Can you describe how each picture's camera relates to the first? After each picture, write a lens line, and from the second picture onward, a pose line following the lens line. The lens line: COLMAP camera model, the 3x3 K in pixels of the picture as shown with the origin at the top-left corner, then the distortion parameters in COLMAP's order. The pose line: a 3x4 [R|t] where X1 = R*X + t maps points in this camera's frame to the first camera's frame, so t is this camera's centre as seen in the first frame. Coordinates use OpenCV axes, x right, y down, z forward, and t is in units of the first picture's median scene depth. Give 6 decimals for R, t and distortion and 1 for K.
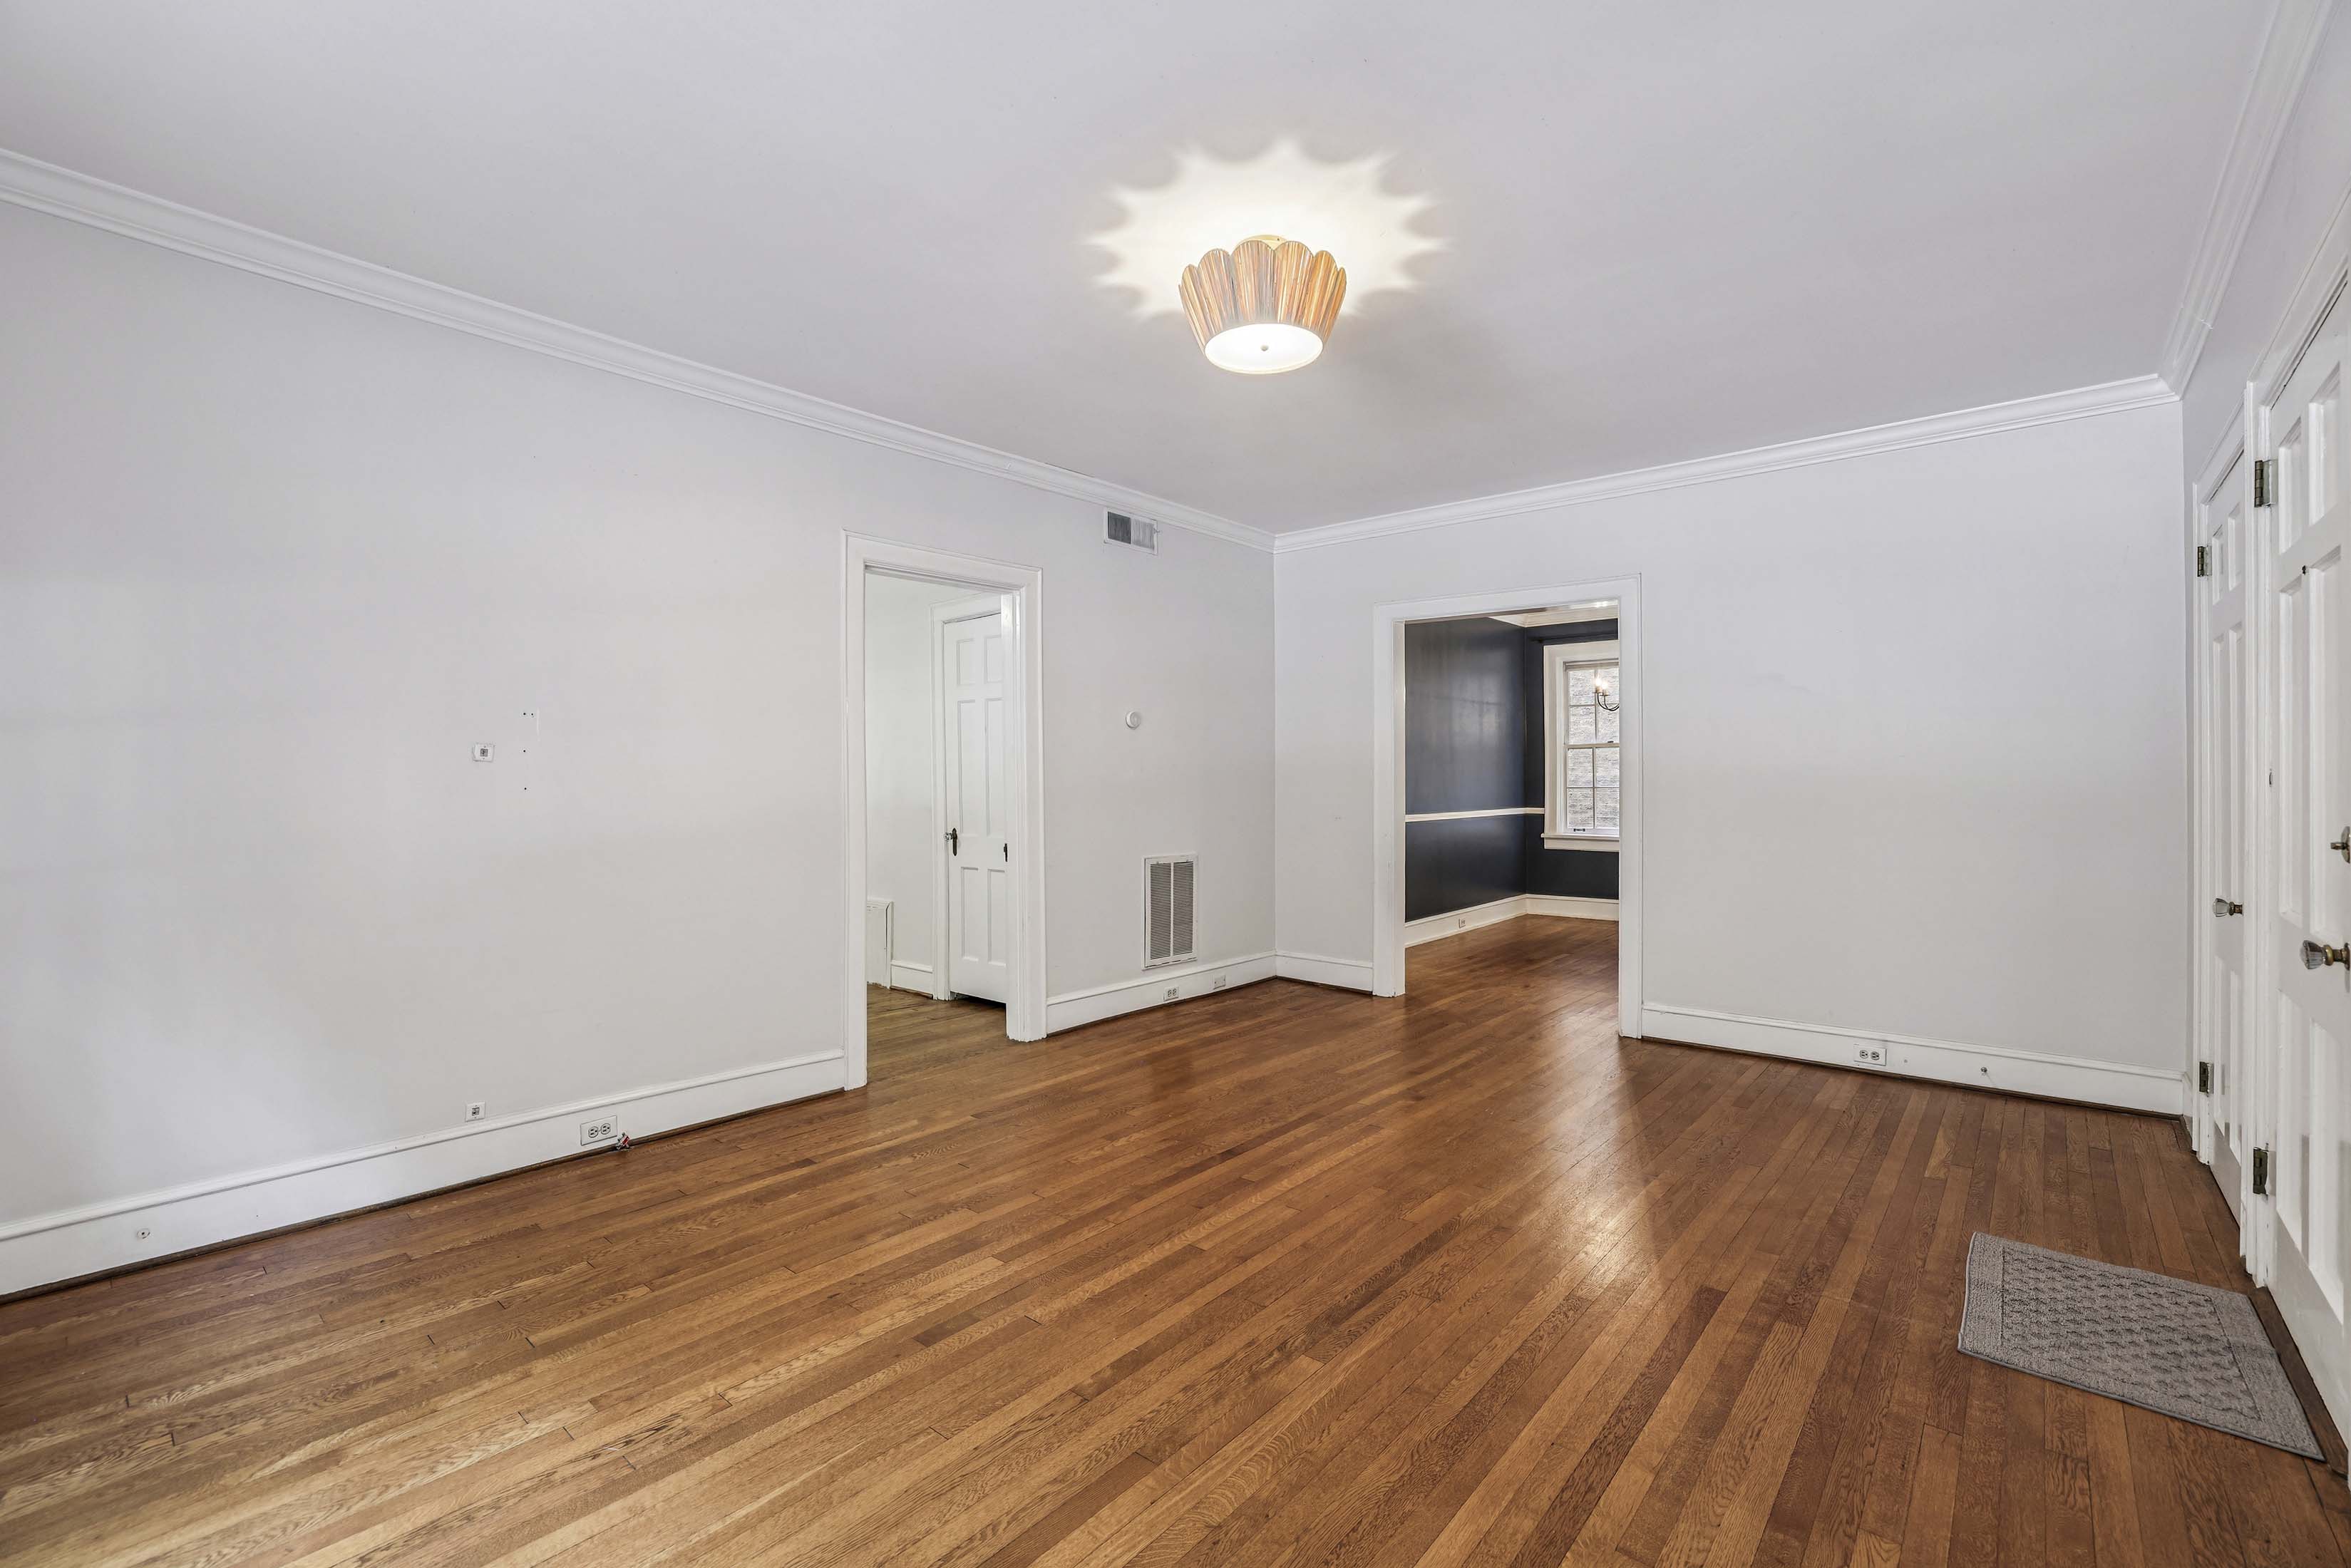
lens RADIAL K [[1002.3, 0, 1179.4], [0, 1002.3, 785.9], [0, 0, 1]] dist [-0.021277, 0.004427]
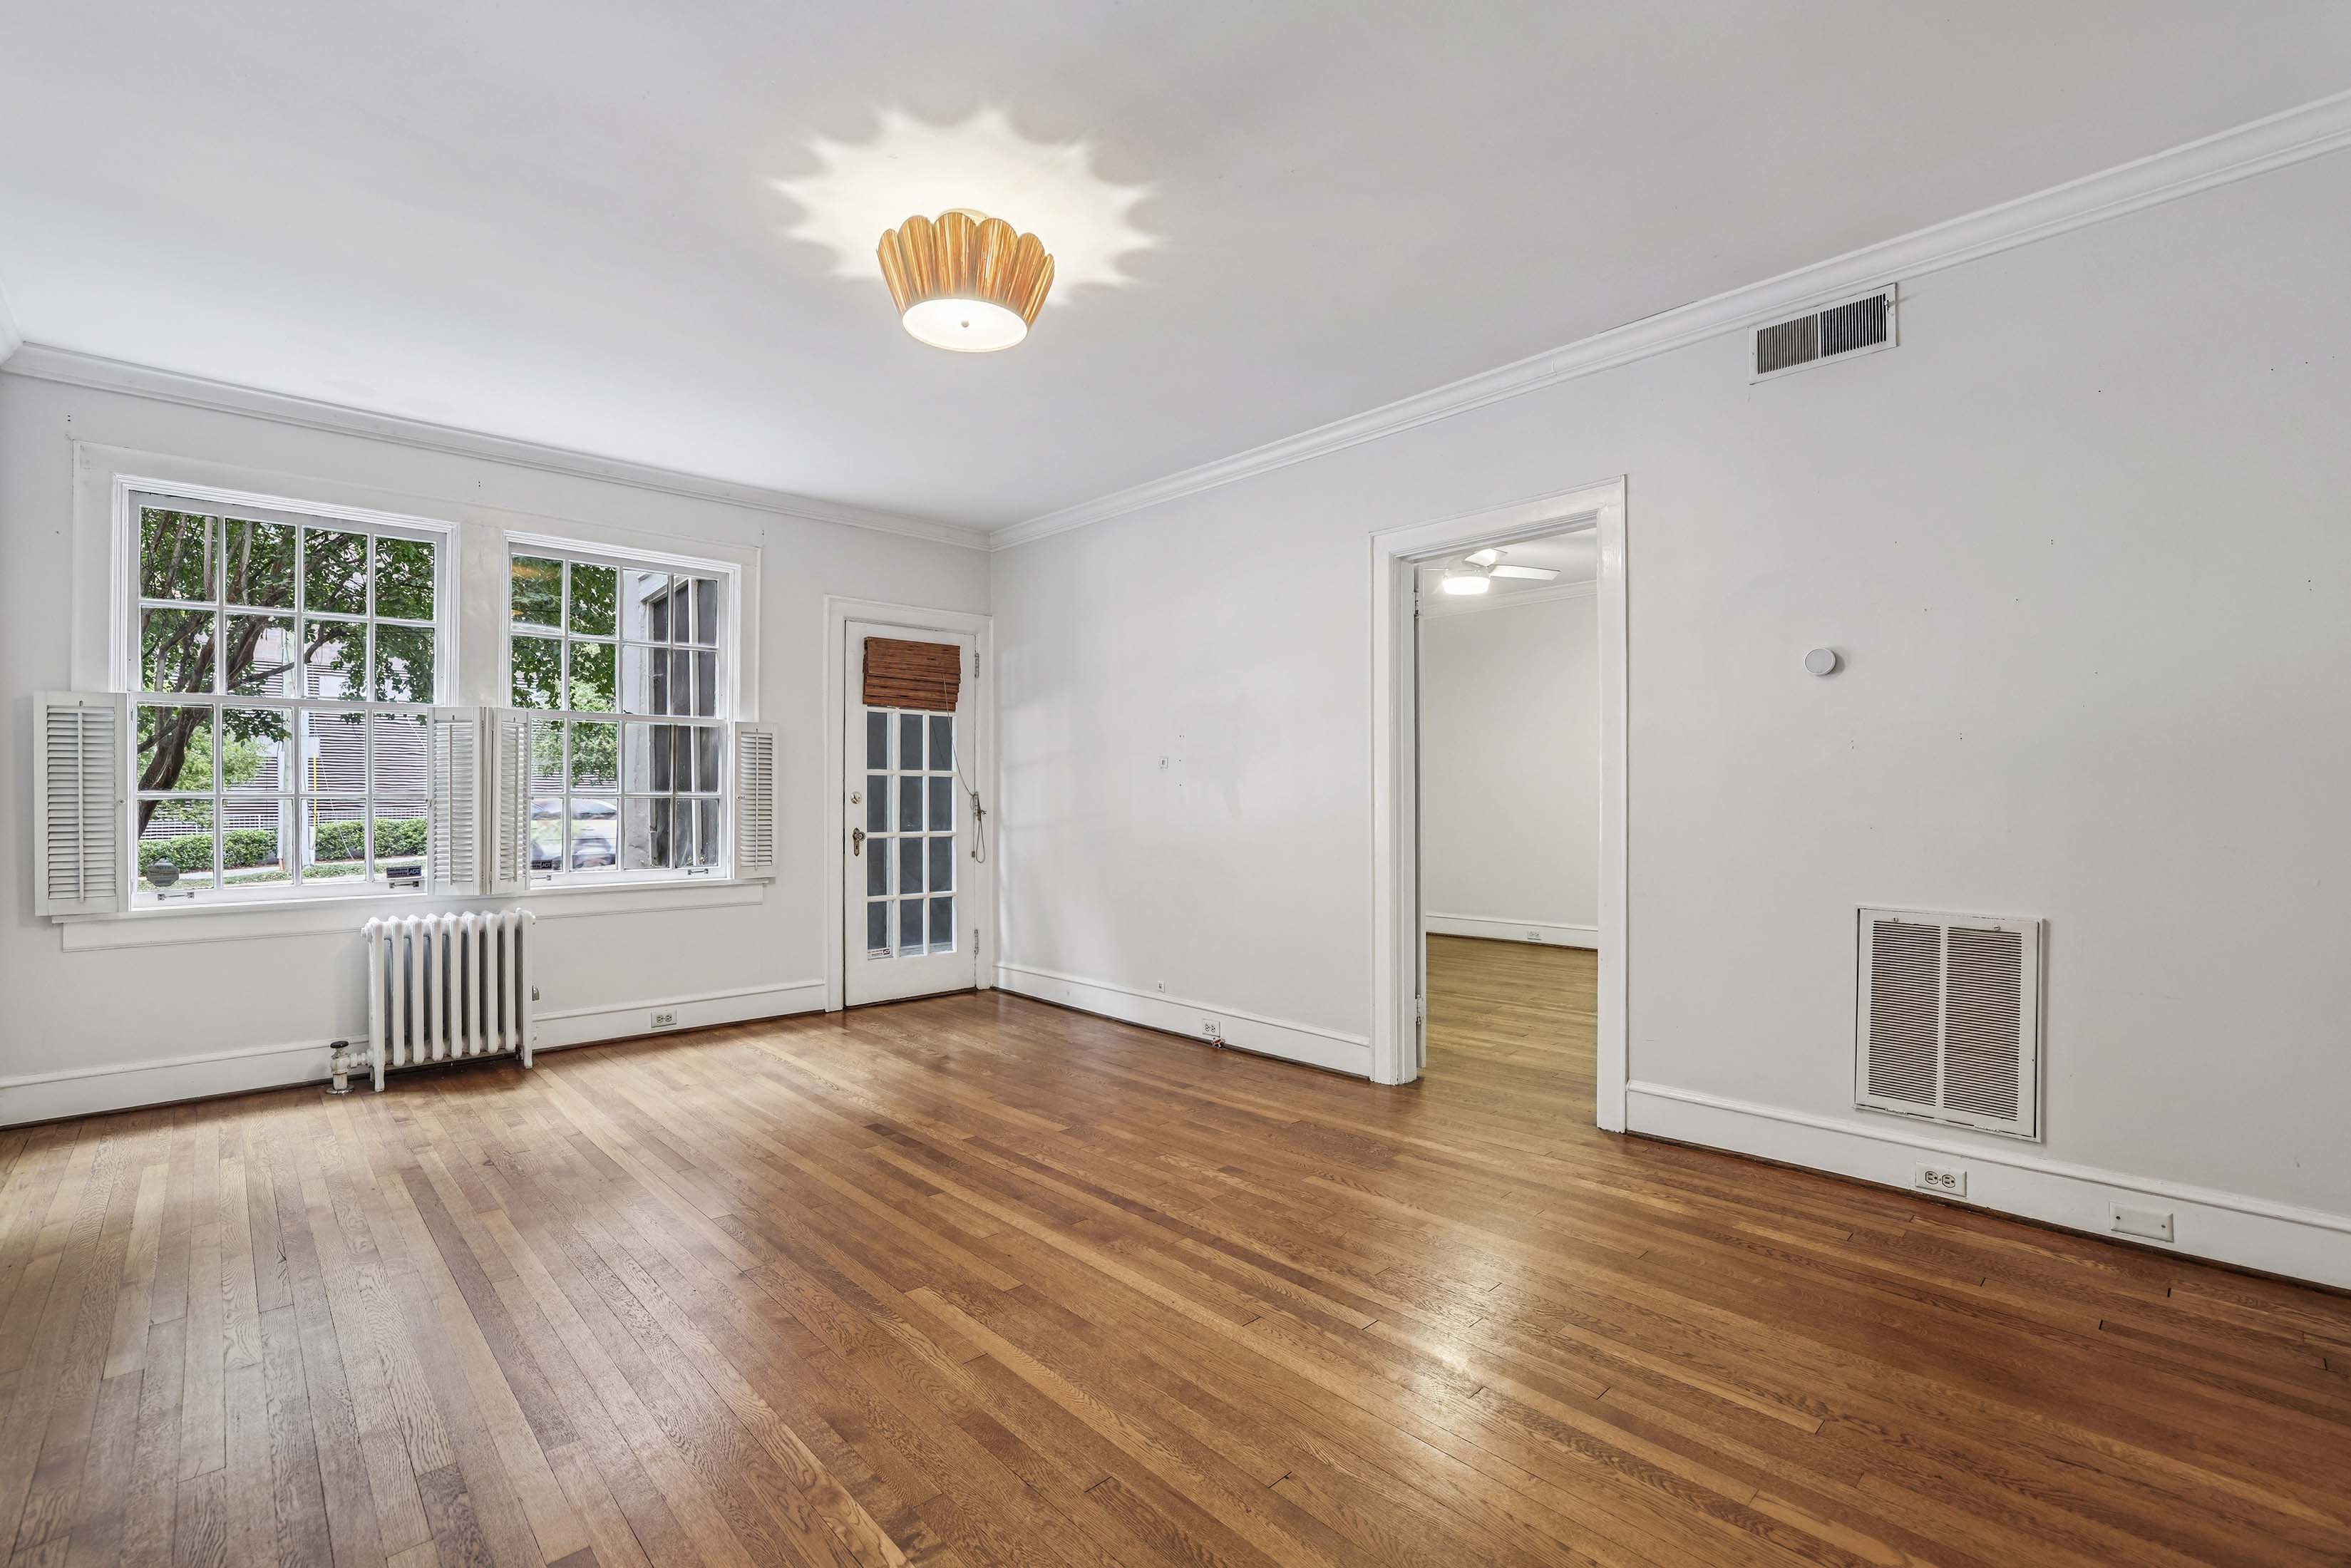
lens RADIAL K [[1002.3, 0, 1175.5], [0, 1002.3, 804.8], [0, 0, 1]] dist [-0.021277, 0.004427]
pose [[-0.090602, -0.003771, -0.995880, 0.849438], [0.003168, 0.999987, -0.004075, 0.025827], [0.995882, -0.003524, -0.090589, 1.052005]]
